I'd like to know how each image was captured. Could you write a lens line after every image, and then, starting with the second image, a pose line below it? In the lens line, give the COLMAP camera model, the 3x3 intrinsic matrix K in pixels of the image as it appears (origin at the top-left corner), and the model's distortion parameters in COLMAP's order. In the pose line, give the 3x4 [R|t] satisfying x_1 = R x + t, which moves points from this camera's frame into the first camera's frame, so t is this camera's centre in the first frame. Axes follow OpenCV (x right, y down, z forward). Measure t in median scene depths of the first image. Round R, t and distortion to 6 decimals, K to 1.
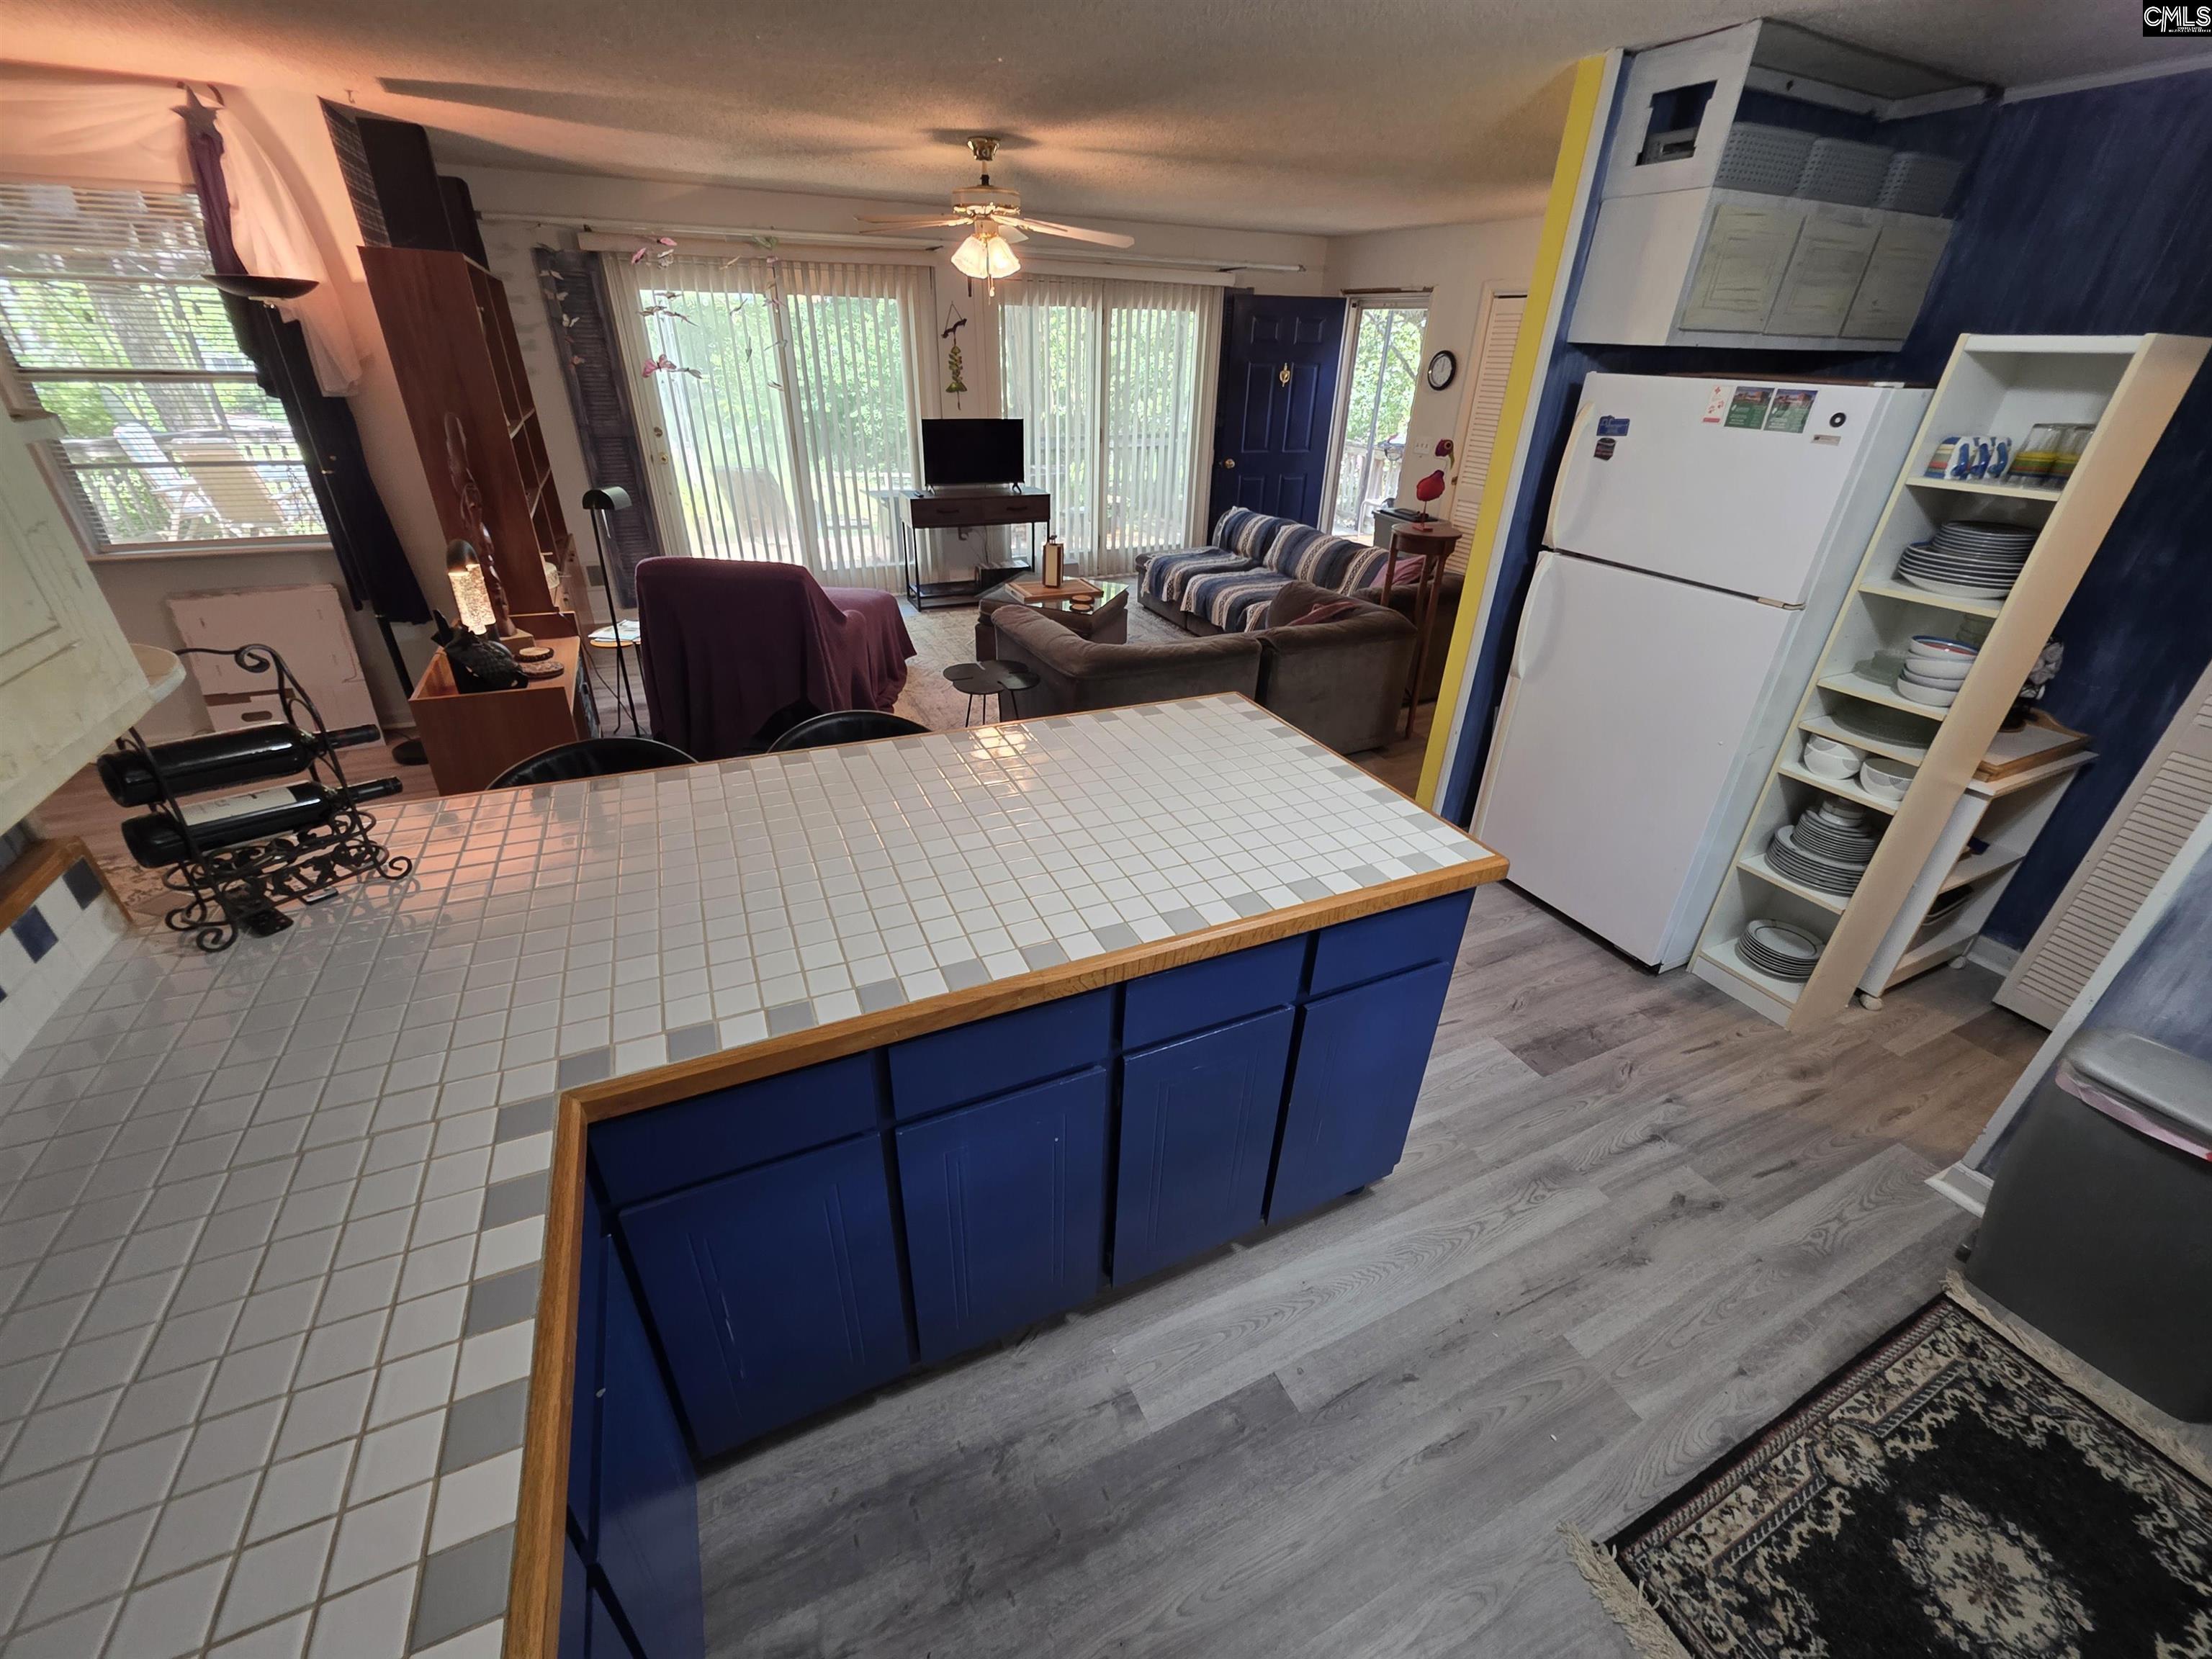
lens RADIAL K [[884.4, 0, 1105.6], [0, 884.4, 833.8], [0, 0, 1]] dist [0.002431, -0.000092]
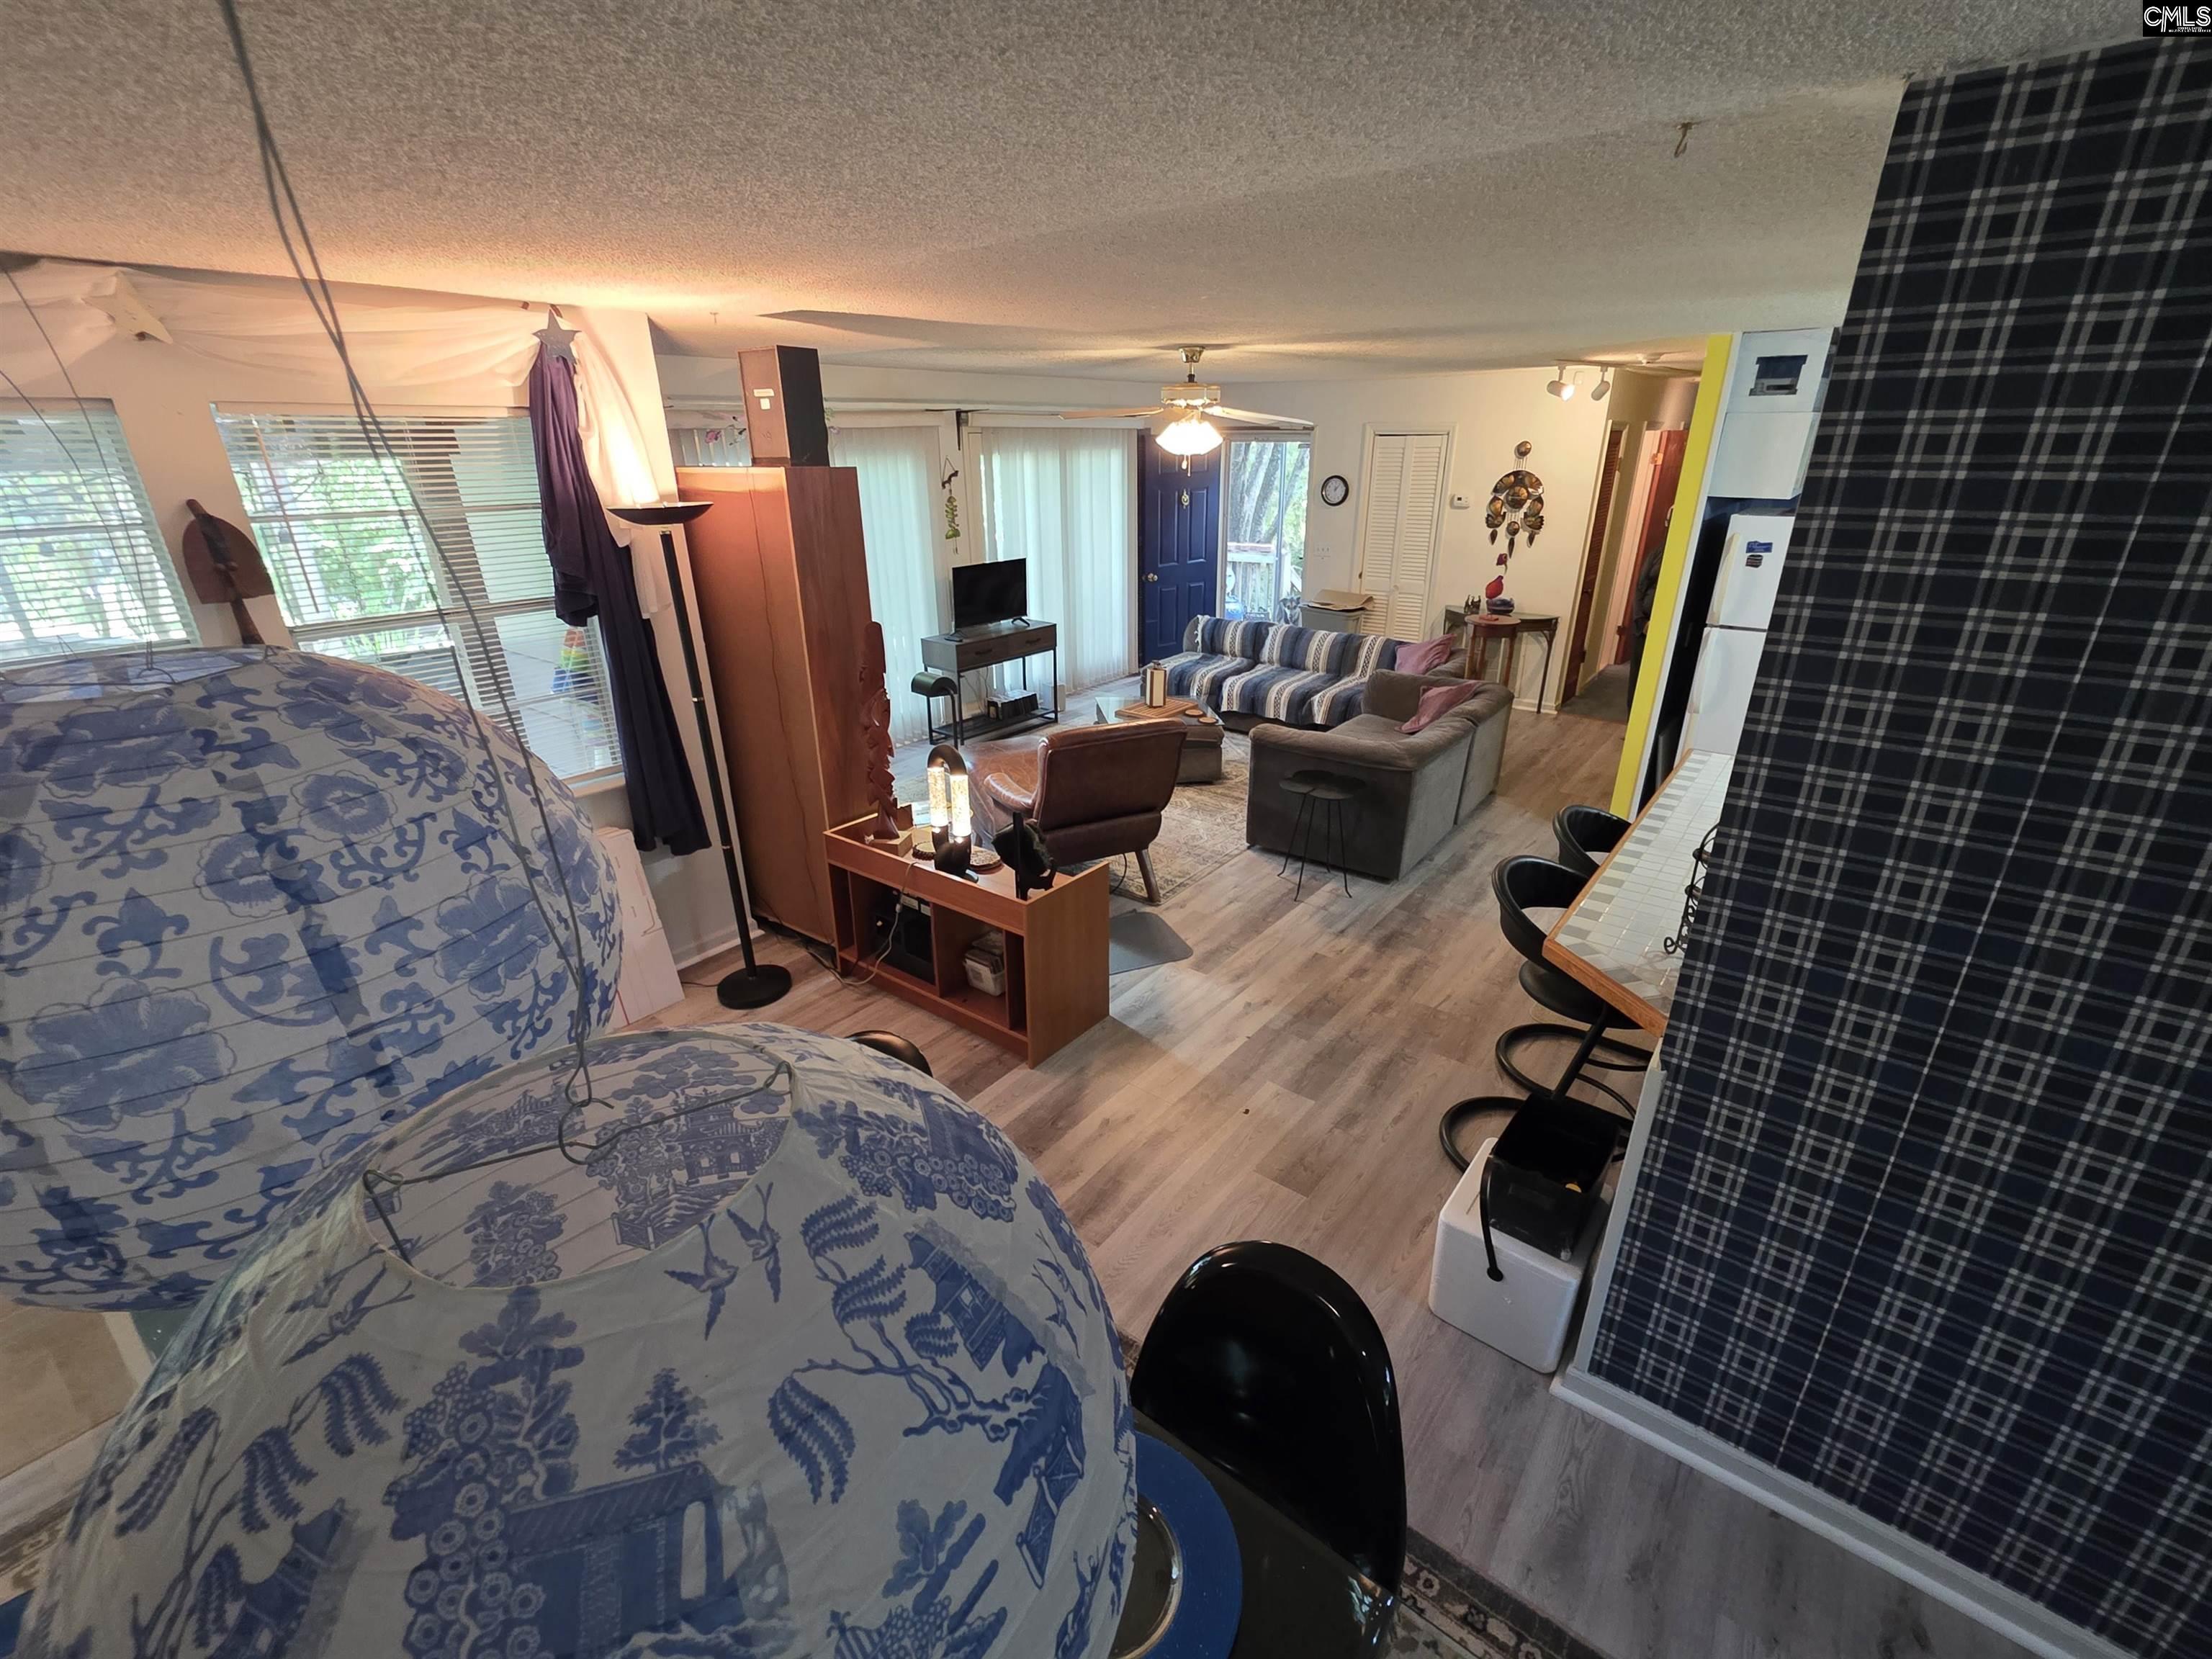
lens RADIAL K [[949.7, 0, 1106.3], [0, 949.7, 834.7], [0, 0, 1]] dist [0.000331, -0.000010]
pose [[0.892588, -0.203899, 0.402133, -1.227989], [0.246273, 0.967580, -0.056030, -0.157742], [-0.377671, 0.149047, 0.913865, -0.021380]]
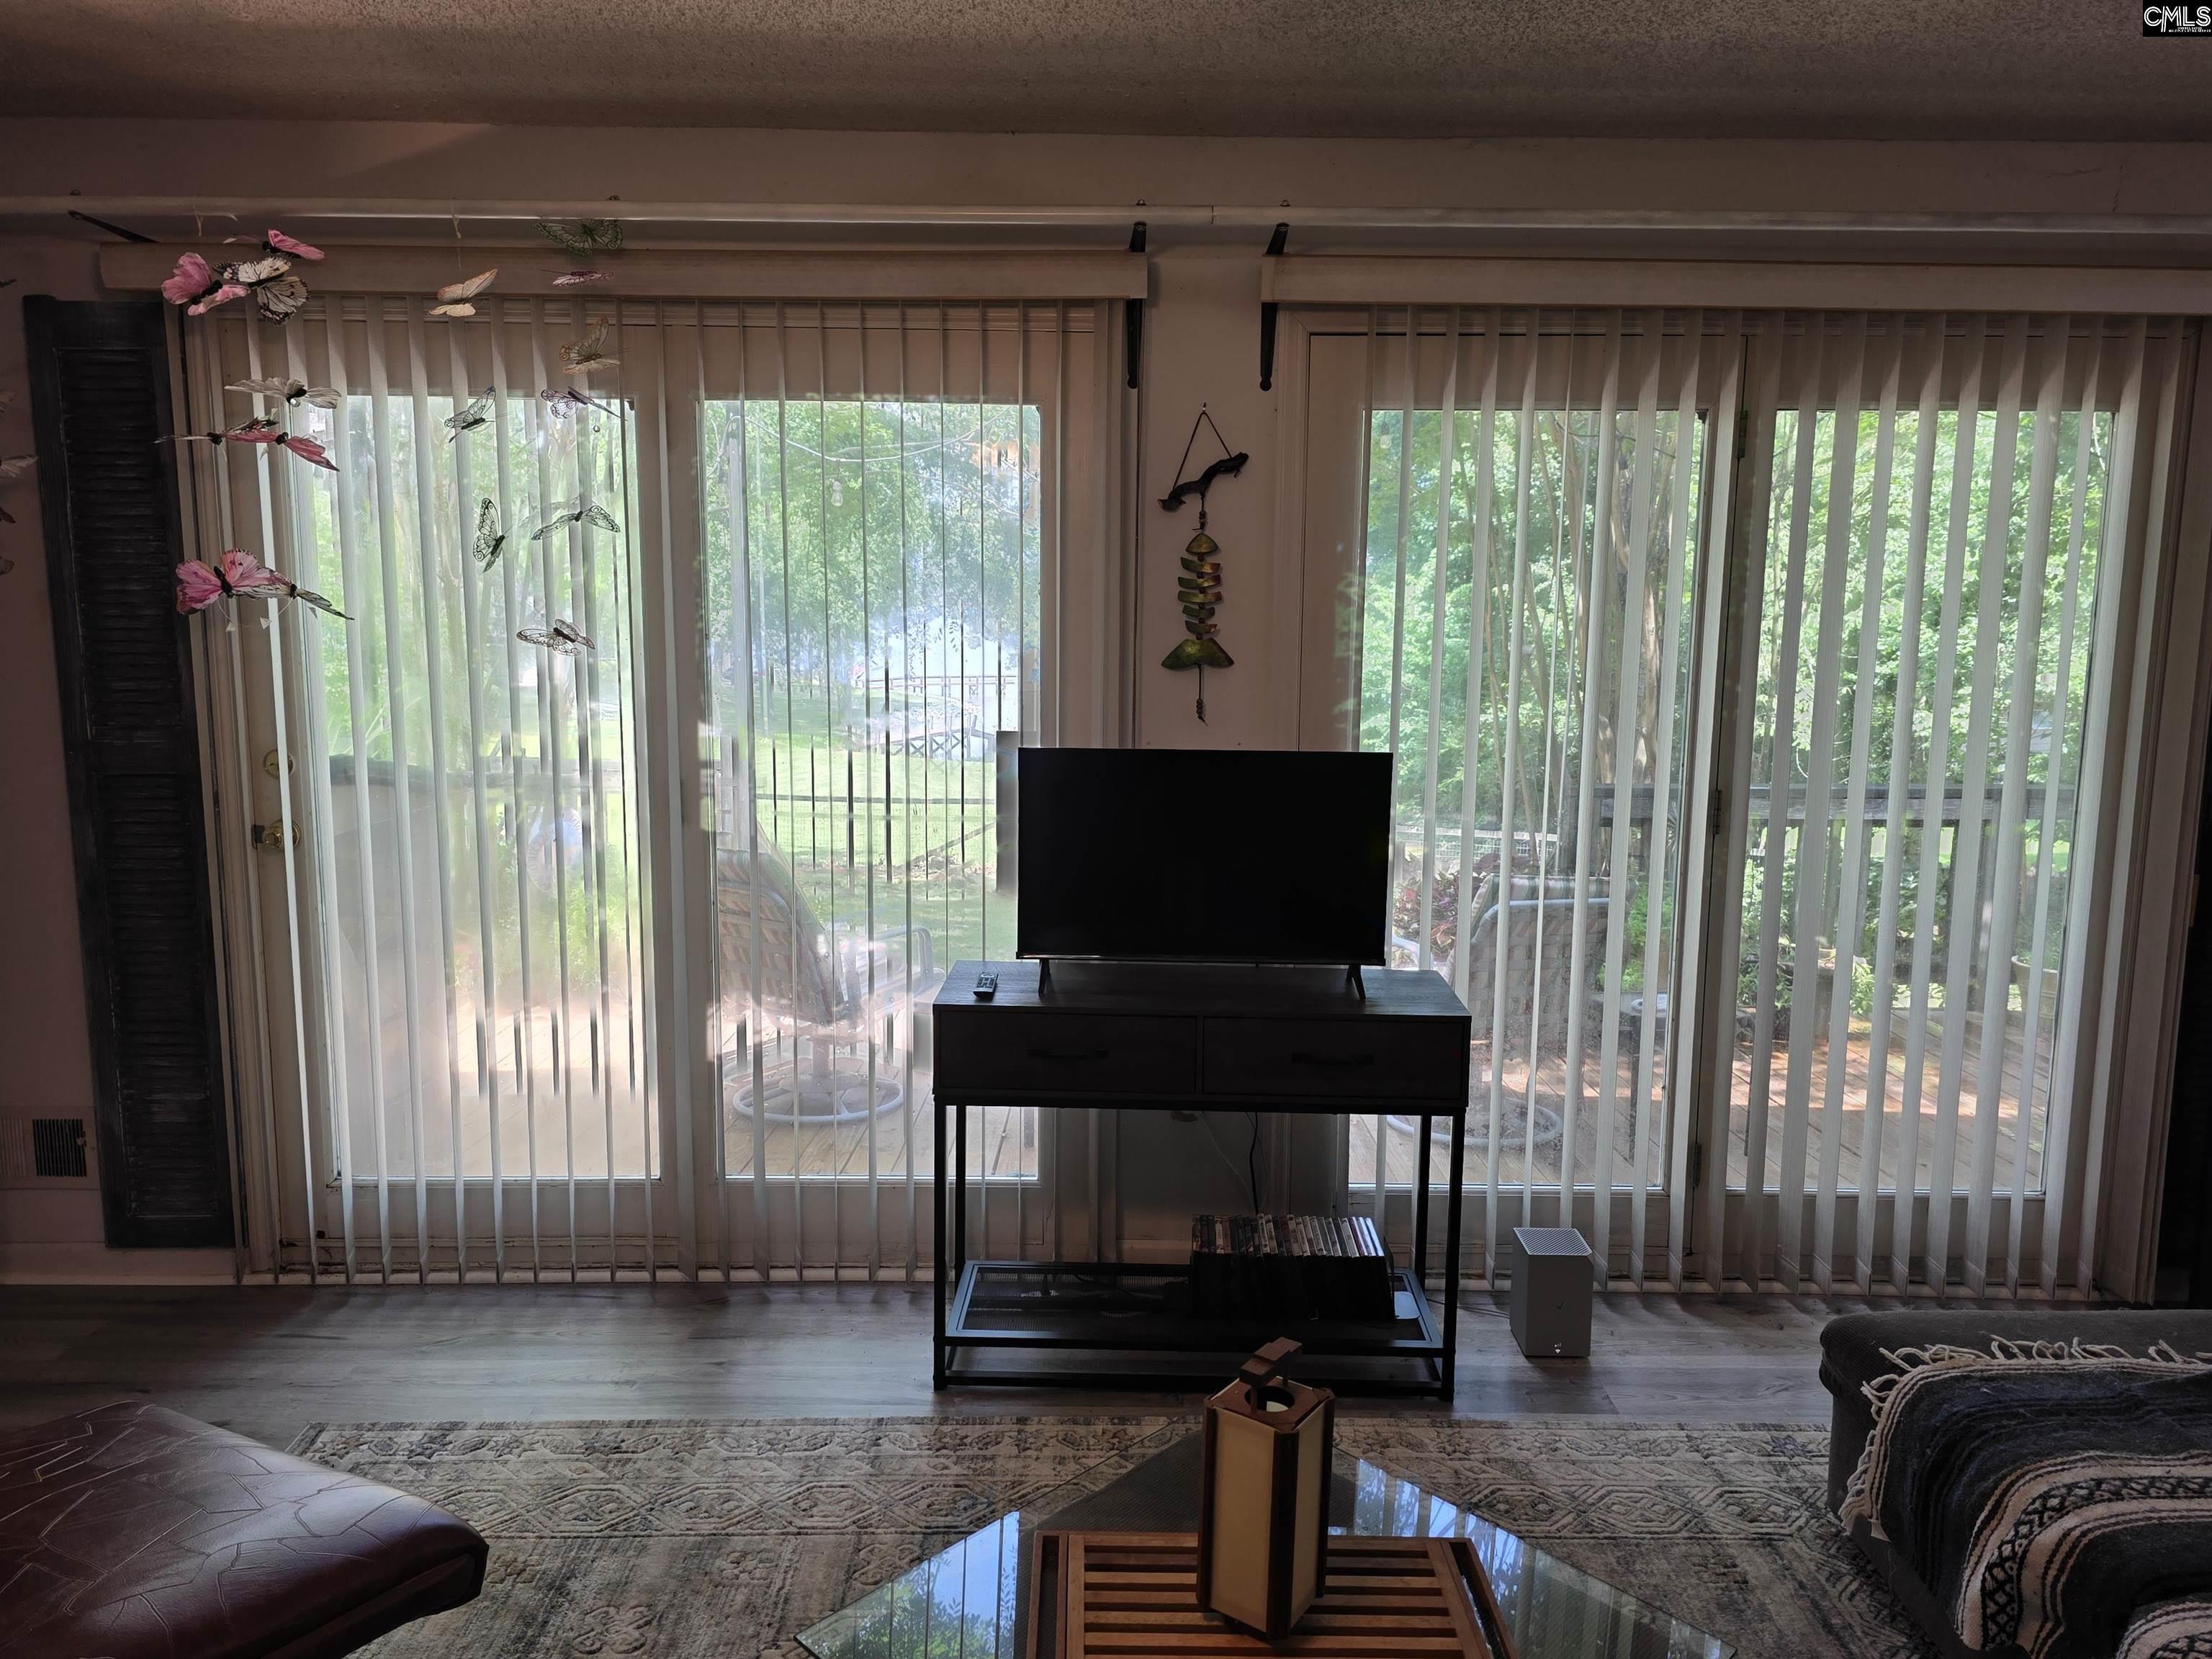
lens RADIAL K [[1563.1, 0, 1112.5], [0, 1563.1, 846.7], [0, 0, 1]] dist [0.007338, -0.000533]
pose [[0.904639, 0.046829, -0.423597, 0.081195], [-0.201906, 0.922415, -0.329219, -0.621959], [0.375315, 0.383352, 0.843908, 1.333917]]
